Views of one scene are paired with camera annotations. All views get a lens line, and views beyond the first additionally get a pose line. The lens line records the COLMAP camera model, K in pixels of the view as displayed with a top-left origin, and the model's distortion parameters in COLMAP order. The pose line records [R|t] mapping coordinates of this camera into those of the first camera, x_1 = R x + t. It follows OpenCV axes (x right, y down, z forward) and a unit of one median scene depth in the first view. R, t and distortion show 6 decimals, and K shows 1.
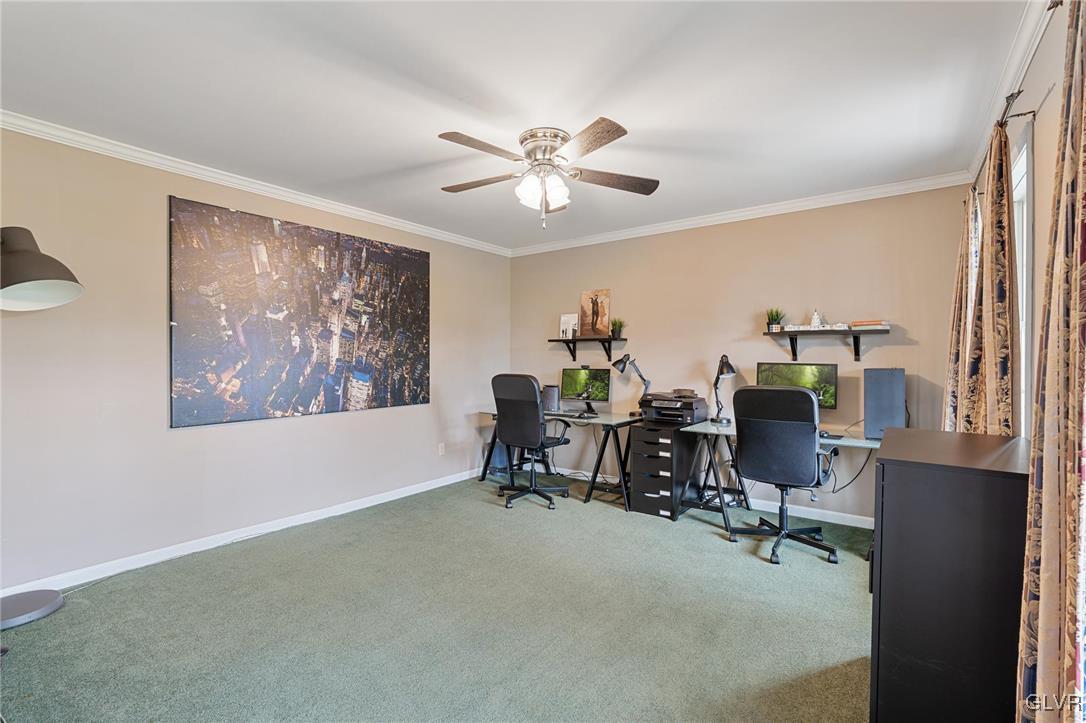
lens RADIAL K [[487.6, 0, 544.9], [0, 487.6, 361.1], [0, 0, 1]] dist [-0.017676, 0.005257]
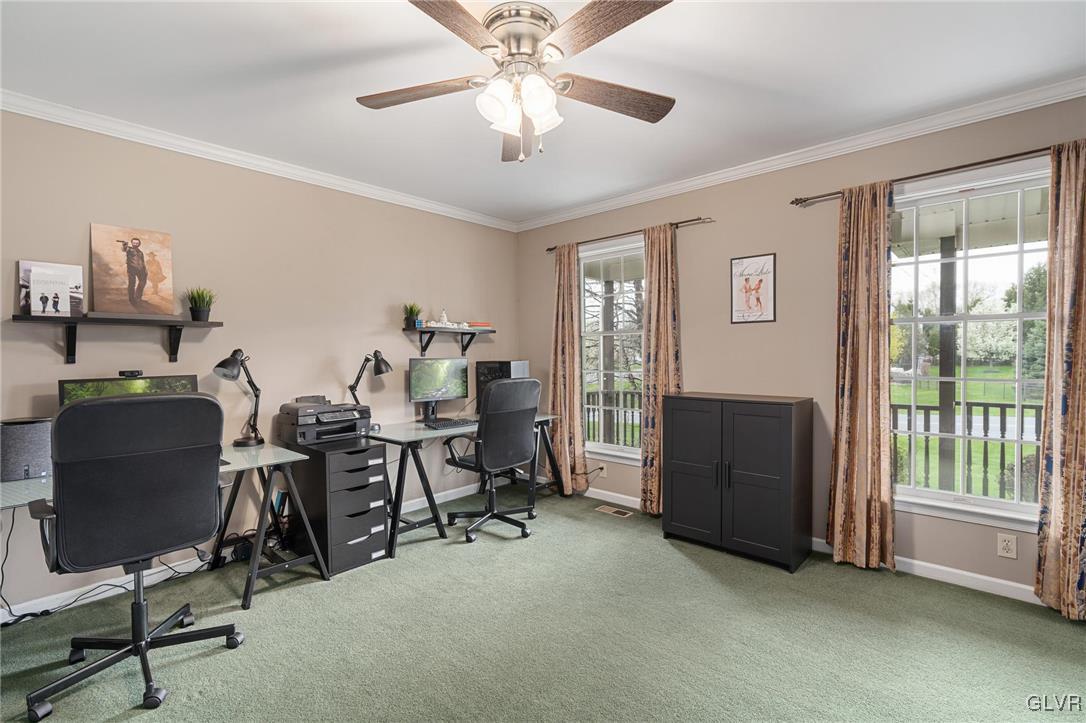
lens RADIAL K [[487.6, 0, 545.8], [0, 487.6, 360.7], [0, 0, 1]] dist [-0.017676, 0.005257]
pose [[0.096220, -0.020157, 0.995156, -0.432998], [0.012279, 0.999743, 0.019063, -0.006986], [-0.995284, 0.010385, 0.096443, 0.576317]]
